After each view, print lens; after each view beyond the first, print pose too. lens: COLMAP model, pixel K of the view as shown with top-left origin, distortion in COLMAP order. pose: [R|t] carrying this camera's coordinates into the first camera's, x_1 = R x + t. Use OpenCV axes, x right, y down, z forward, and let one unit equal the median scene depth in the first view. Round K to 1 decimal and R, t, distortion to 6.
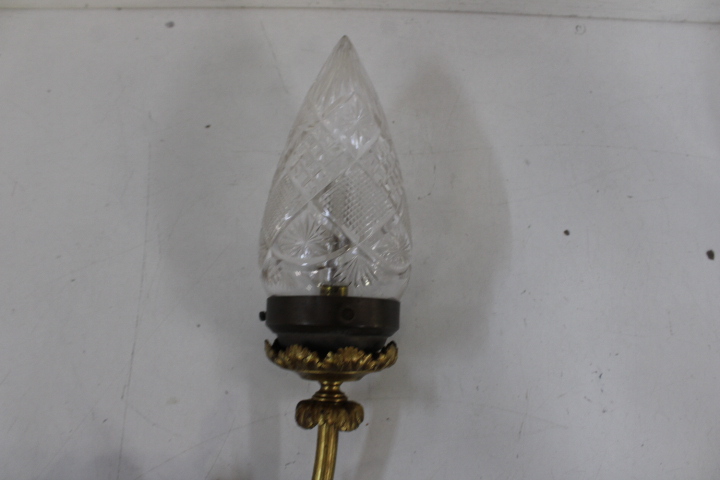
lens RADIAL K [[604.7, 0, 360.0], [0, 604.7, 240.0], [0, 0, 1]] dist [-0.173279, 0.156487]
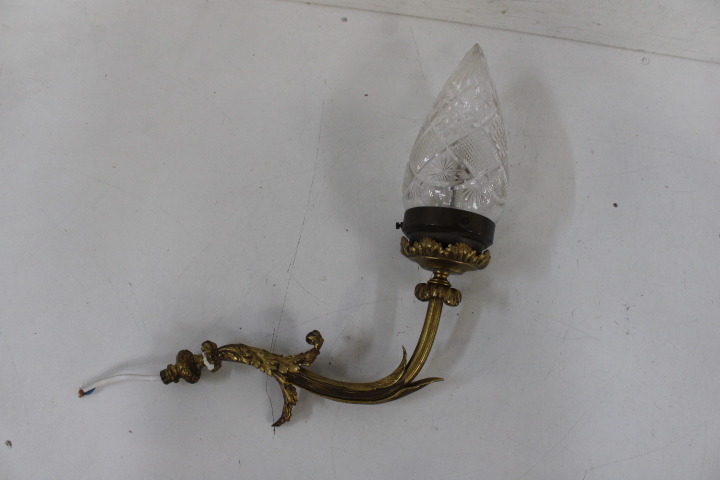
lens RADIAL K [[604.7, 0, 360.0], [0, 604.7, 240.0], [0, 0, 1]] dist [-0.173279, 0.156487]
pose [[0.987423, 0.138064, -0.077038, -0.131727], [-0.139687, 0.990065, -0.016070, 0.192140], [0.074054, 0.026629, 0.996899, -0.440344]]
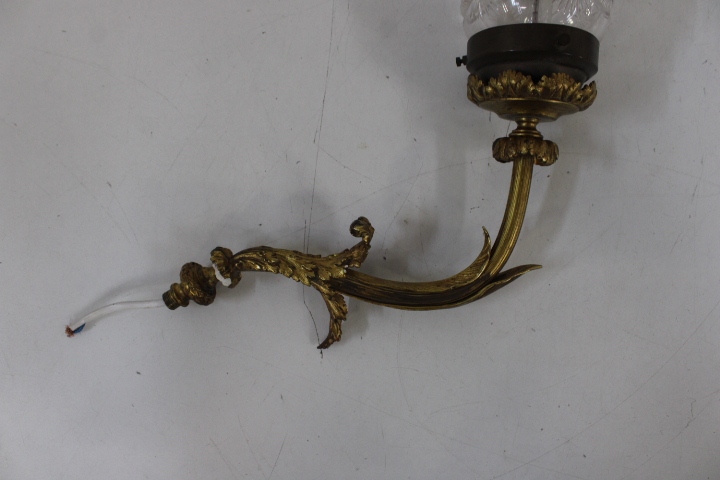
lens RADIAL K [[604.7, 0, 360.0], [0, 604.7, 240.0], [0, 0, 1]] dist [-0.173279, 0.156487]
pose [[0.993799, 0.051716, -0.098431, -0.209089], [-0.031993, 0.980812, 0.192311, 0.231302], [0.106488, -0.187969, 0.976385, -0.072442]]
